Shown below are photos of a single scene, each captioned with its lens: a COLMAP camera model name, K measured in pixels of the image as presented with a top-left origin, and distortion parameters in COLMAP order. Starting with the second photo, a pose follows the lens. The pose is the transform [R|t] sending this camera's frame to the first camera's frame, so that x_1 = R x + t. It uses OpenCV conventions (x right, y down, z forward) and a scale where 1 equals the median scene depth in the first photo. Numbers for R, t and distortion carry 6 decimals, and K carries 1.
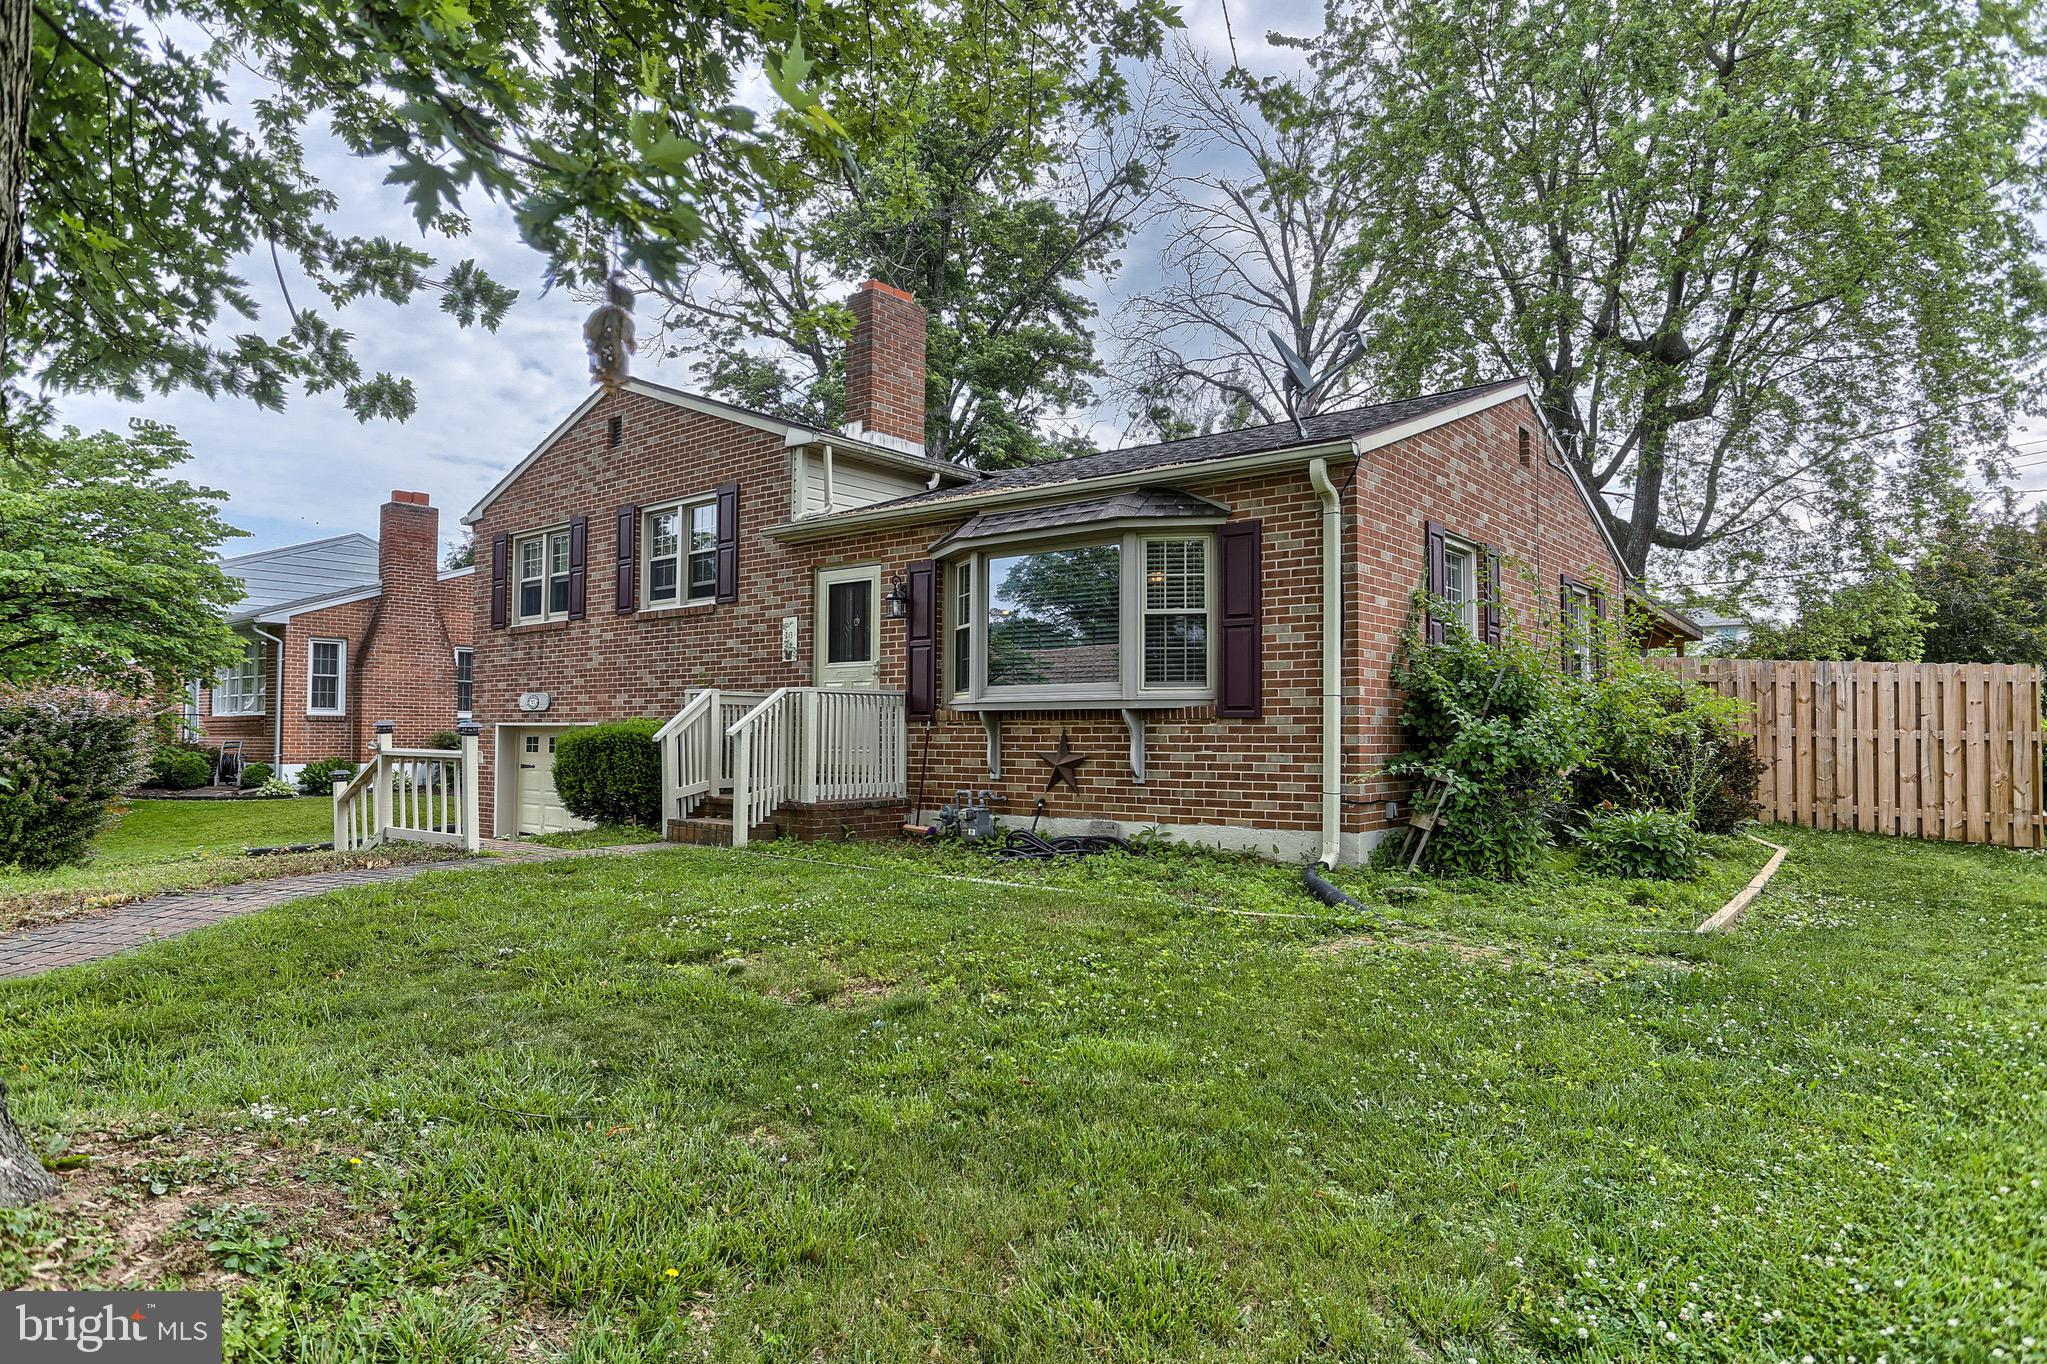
lens RADIAL K [[1269.2, 0, 1023.5], [0, 1269.2, 682.0], [0, 0, 1]] dist [-0.044697, 0.001338]
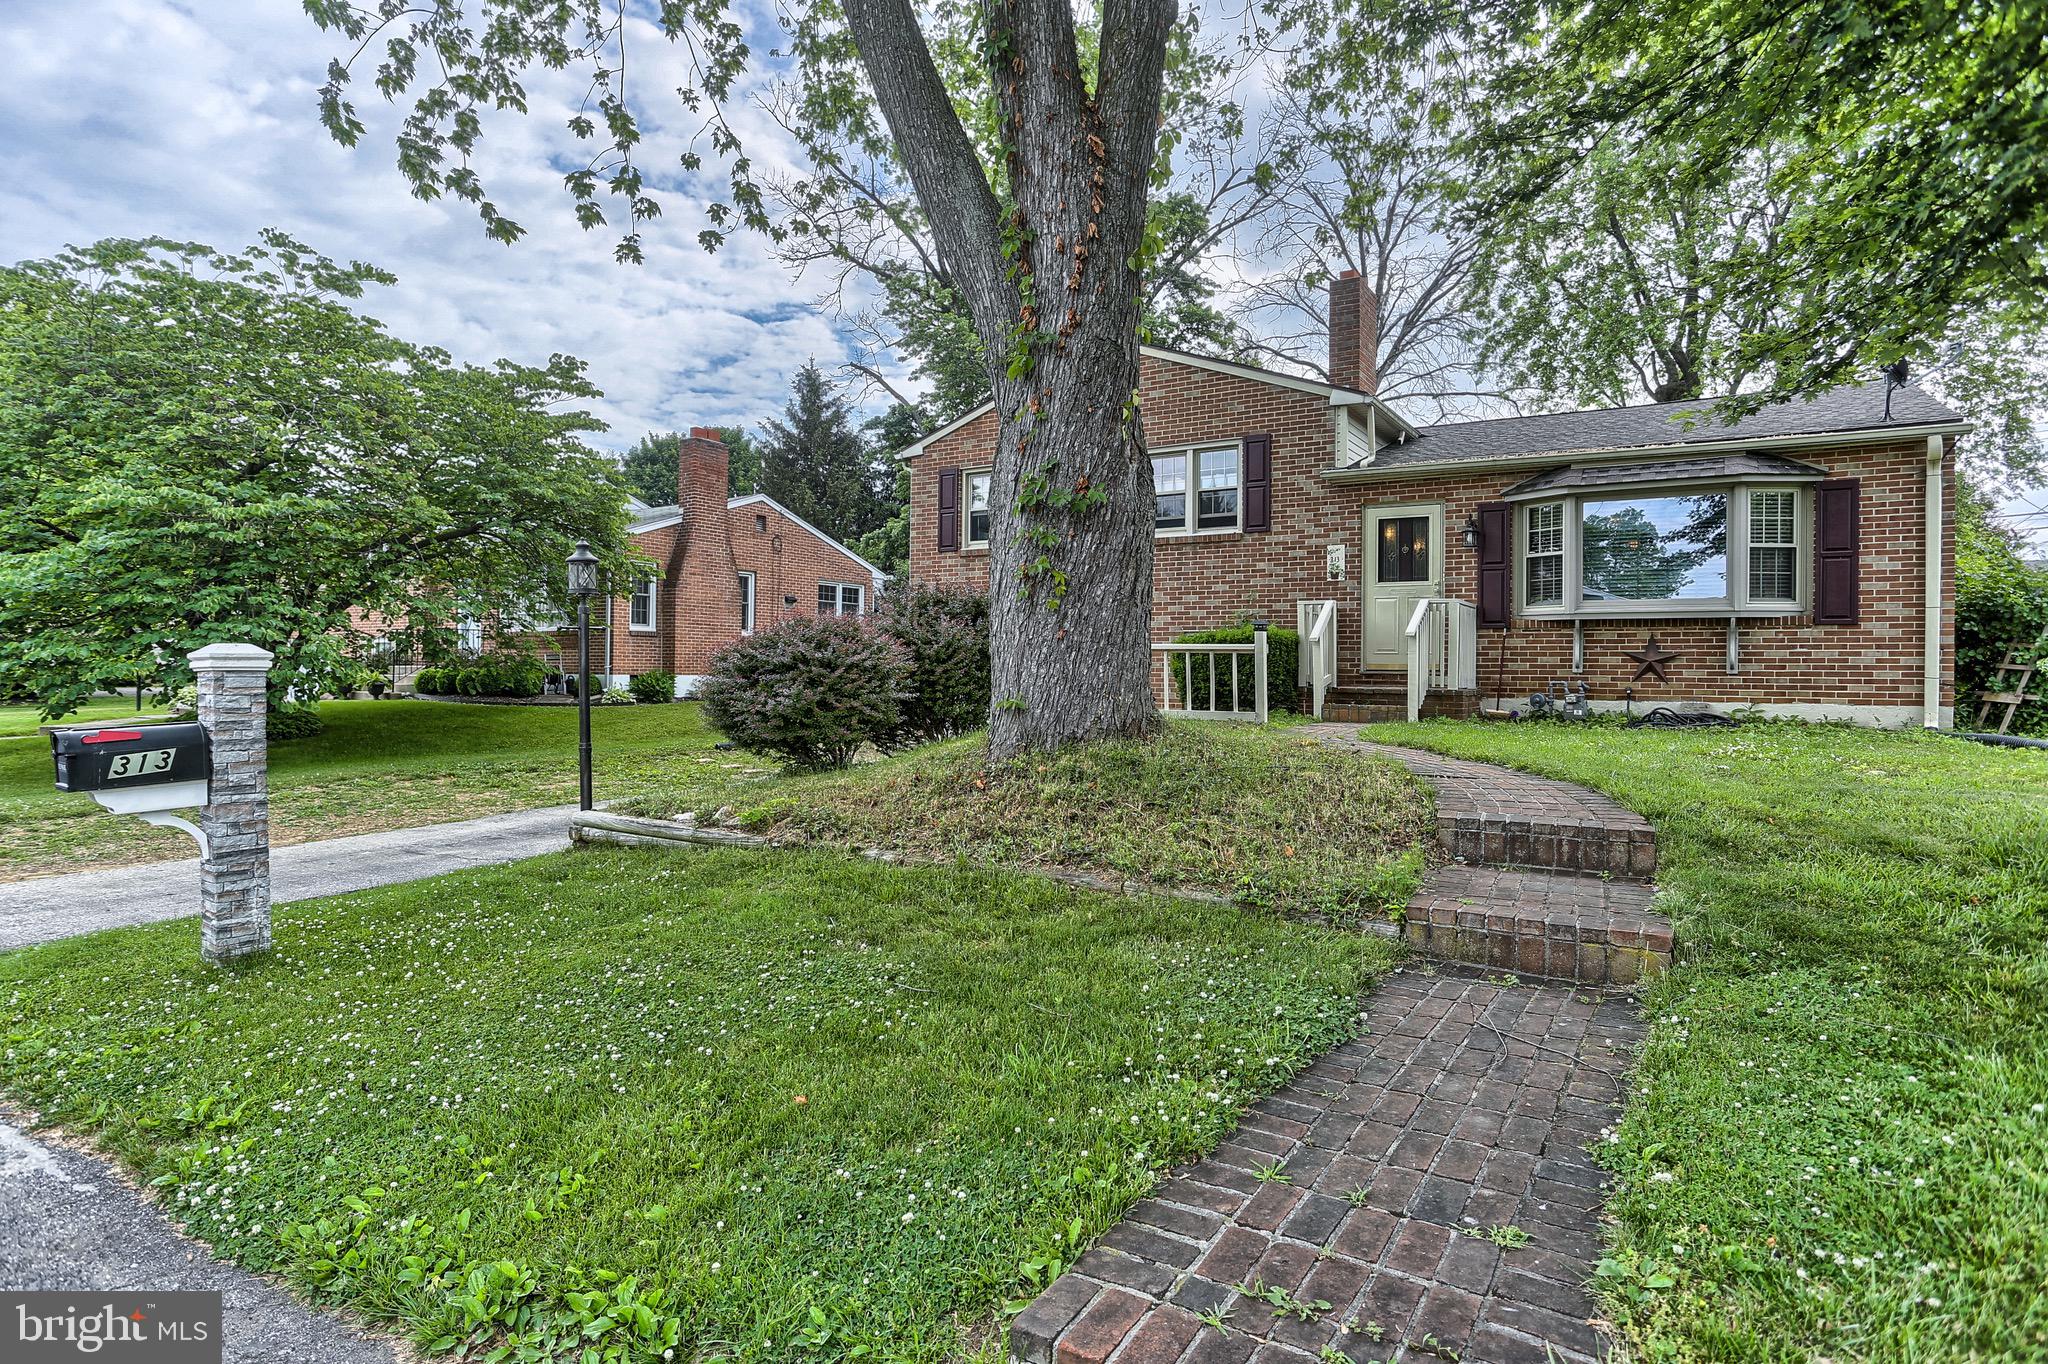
lens RADIAL K [[1158.1, 0, 995.3], [0, 1158.1, 664.8], [0, 0, 1]] dist [-0.053925, 0.028560]
pose [[0.992310, 0.007618, 0.123546, -0.740296], [-0.012157, 0.999277, 0.036030, 0.032908], [-0.123182, -0.037255, 0.991685, -0.082215]]
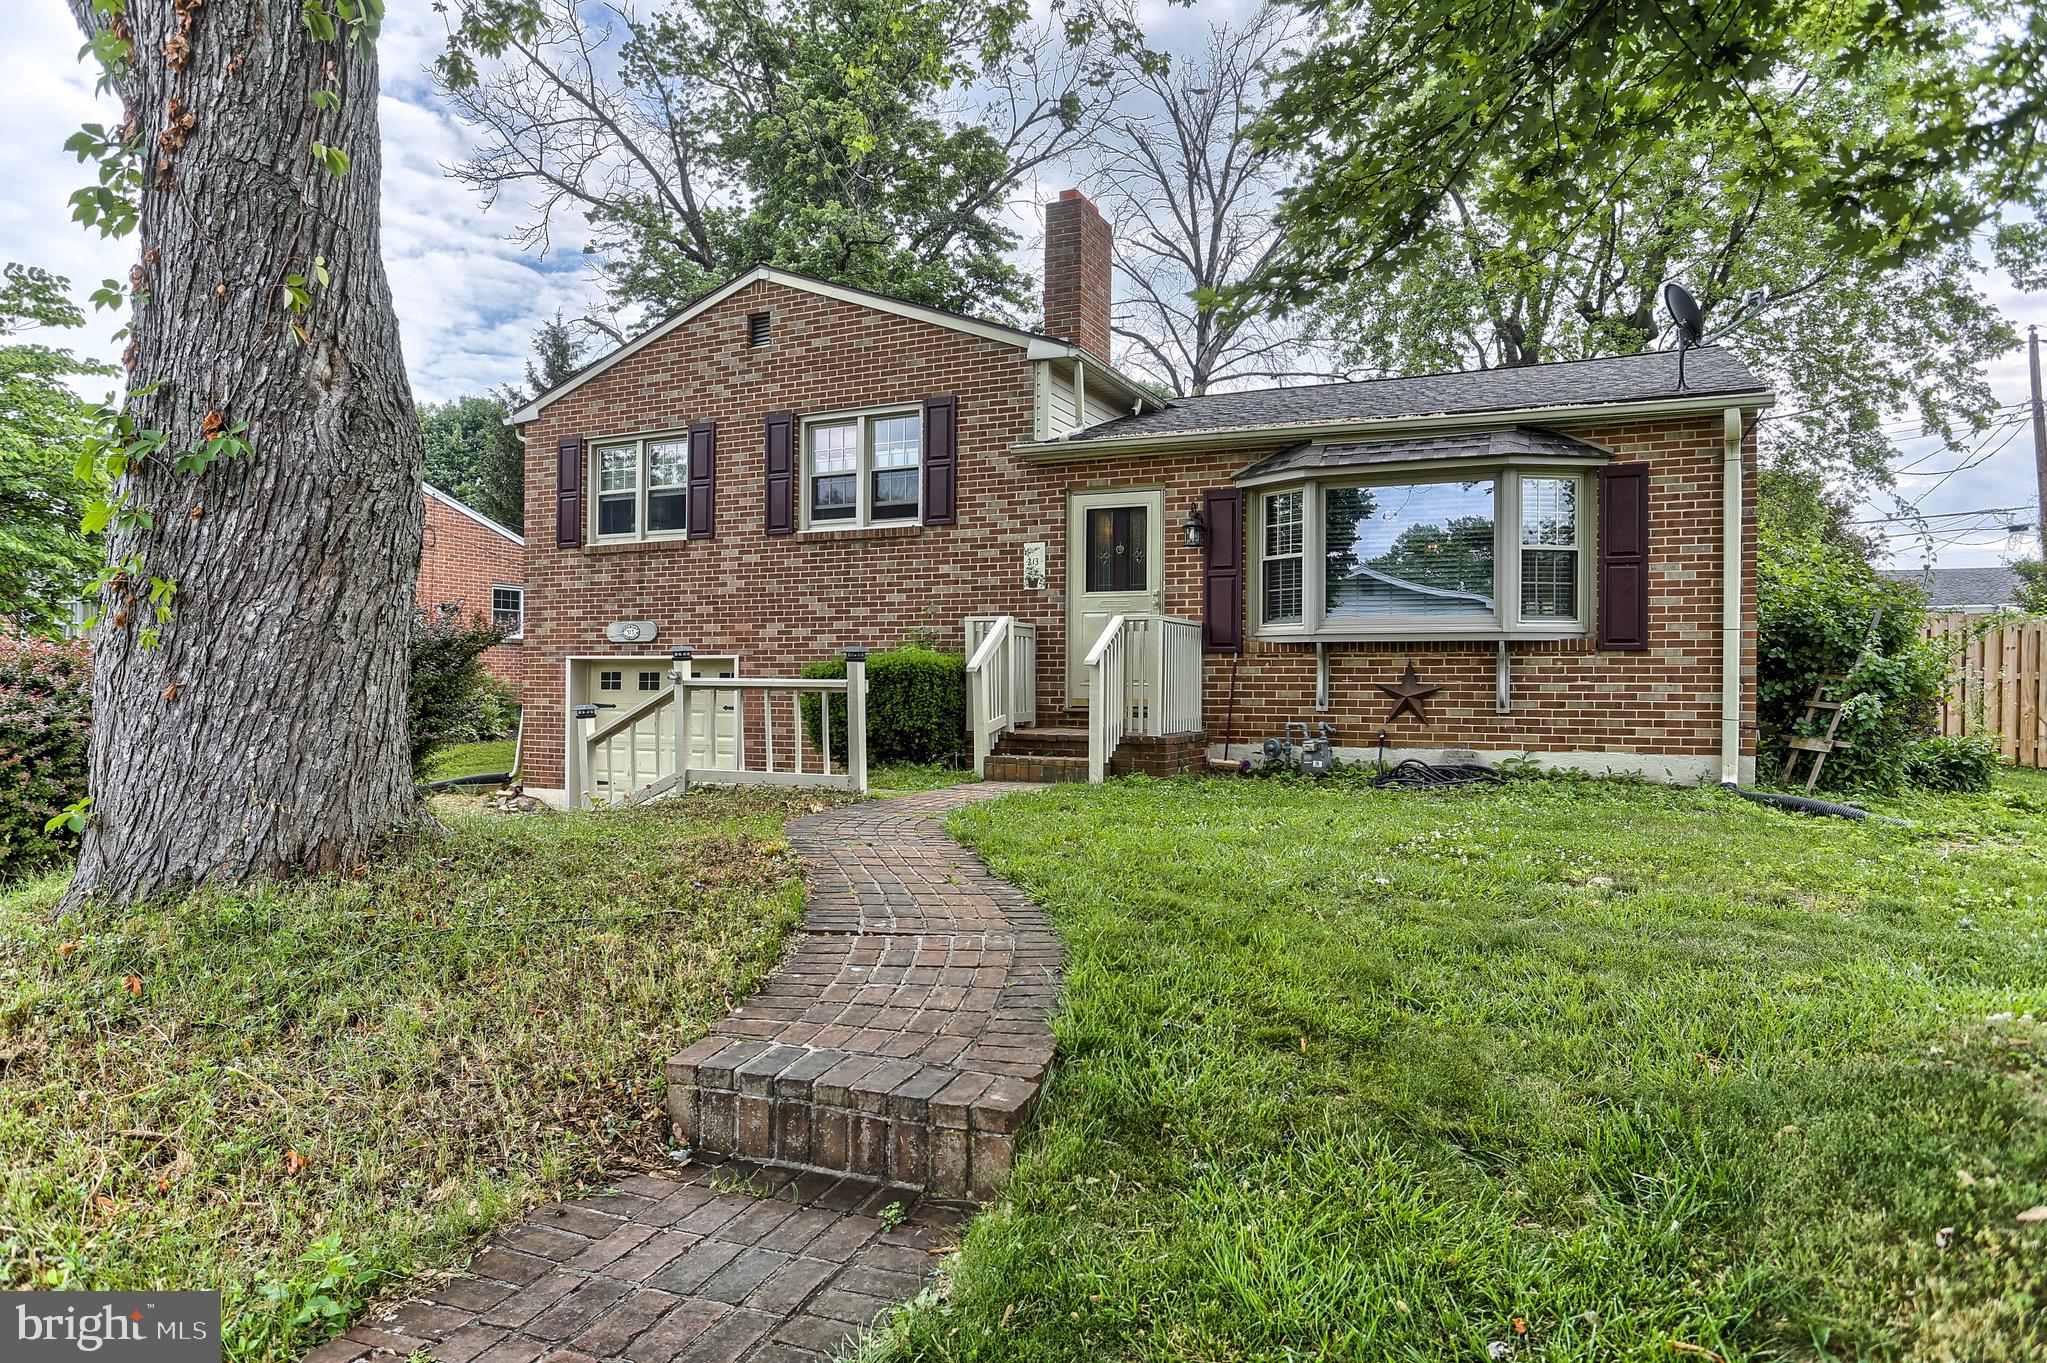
lens RADIAL K [[1277.0, 0, 1062.7], [0, 1277.0, 682.8], [0, 0, 1]] dist [-0.066263, 0.069034]
pose [[0.962087, 0.002781, 0.272729, -0.480357], [-0.013936, 0.999143, 0.038973, 0.017732], [-0.272387, -0.041296, 0.961301, 0.093761]]
